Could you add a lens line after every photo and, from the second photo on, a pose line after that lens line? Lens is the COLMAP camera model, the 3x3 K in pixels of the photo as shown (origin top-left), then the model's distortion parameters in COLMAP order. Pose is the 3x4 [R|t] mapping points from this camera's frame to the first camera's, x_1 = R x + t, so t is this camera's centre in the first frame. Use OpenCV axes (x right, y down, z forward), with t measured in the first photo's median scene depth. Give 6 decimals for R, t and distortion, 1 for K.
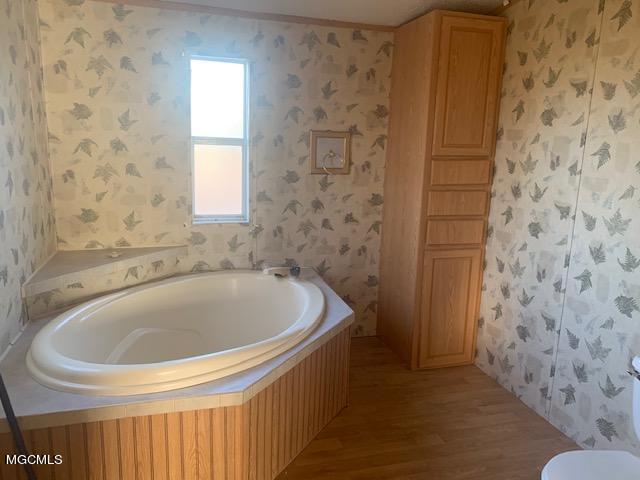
lens RADIAL K [[486.3, 0, 320.0], [0, 486.3, 240.0], [0, 0, 1]] dist [0.035929, -0.046038]
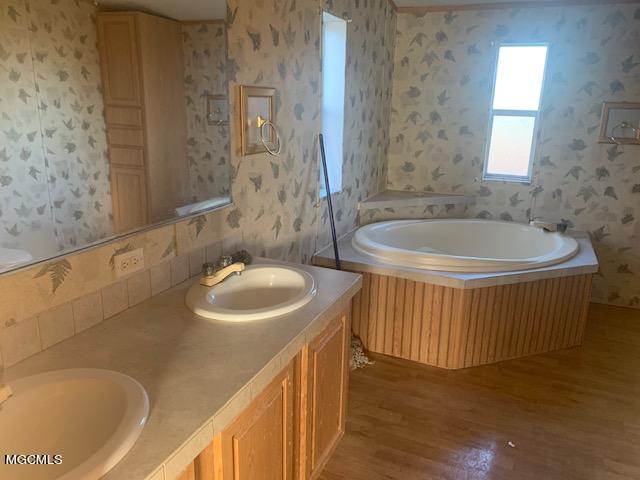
lens RADIAL K [[486.3, 0, 320.0], [0, 486.3, 240.0], [0, 0, 1]] dist [0.035929, -0.046038]
pose [[0.765256, 0.156628, -0.624381, 0.241934], [-0.133085, 0.987487, 0.084602, 0.073389], [0.629819, 0.018354, 0.776525, -0.251482]]
